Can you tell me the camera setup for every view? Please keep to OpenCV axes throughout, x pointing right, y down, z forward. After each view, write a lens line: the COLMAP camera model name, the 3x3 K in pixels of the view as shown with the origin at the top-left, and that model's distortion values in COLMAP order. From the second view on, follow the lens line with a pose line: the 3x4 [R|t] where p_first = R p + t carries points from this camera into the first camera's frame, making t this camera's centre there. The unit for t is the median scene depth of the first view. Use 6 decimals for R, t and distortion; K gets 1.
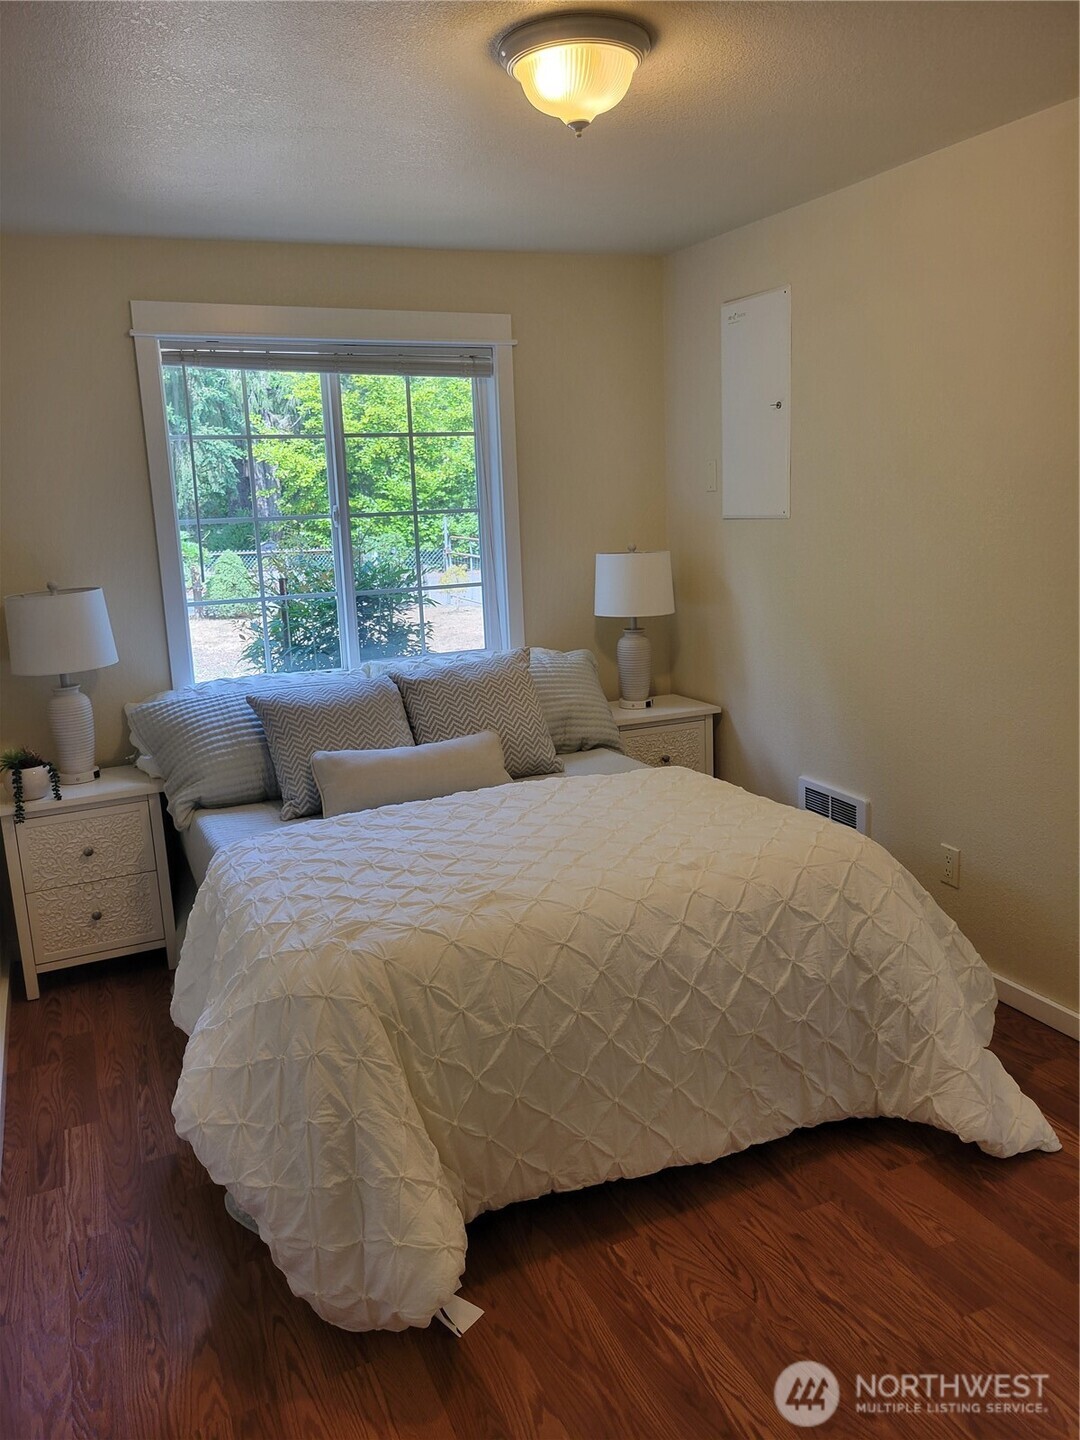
lens RADIAL K [[1103.9, 0, 540.0], [0, 1103.9, 720.0], [0, 0, 1]] dist [0.068864, -0.040931]
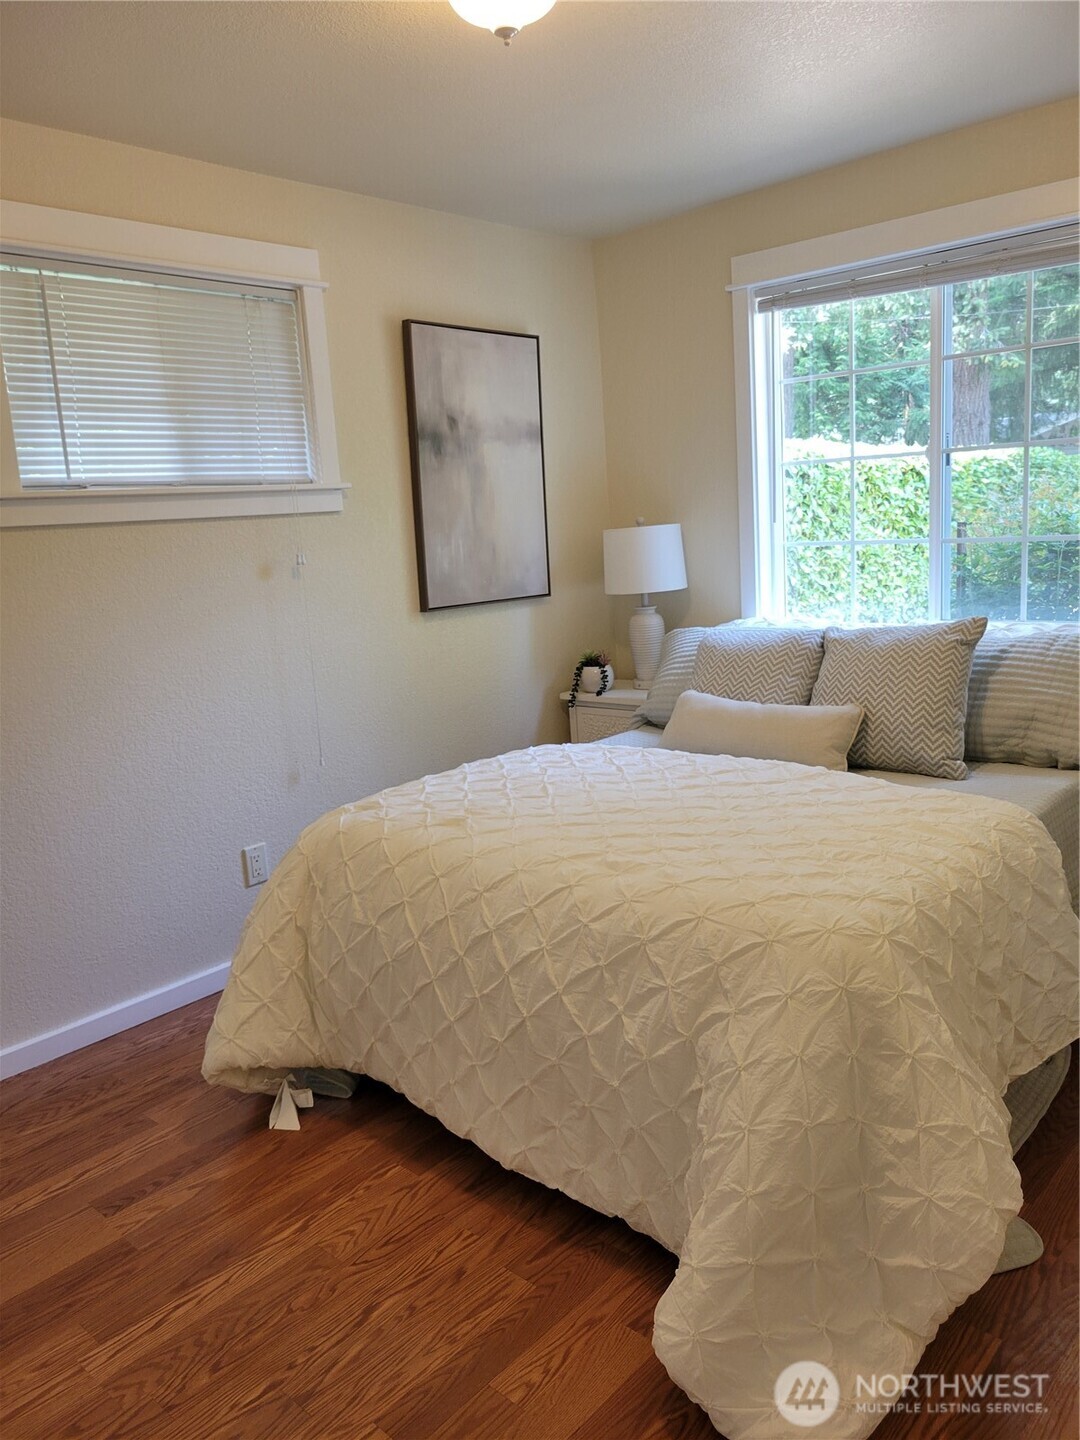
lens RADIAL K [[1103.9, 0, 540.0], [0, 1103.9, 720.0], [0, 0, 1]] dist [0.068864, -0.040931]
pose [[0.387568, 0.191422, -0.901747, 0.917258], [-0.143696, 0.978790, 0.146016, -0.100723], [0.910572, 0.072987, 0.406855, 0.627463]]
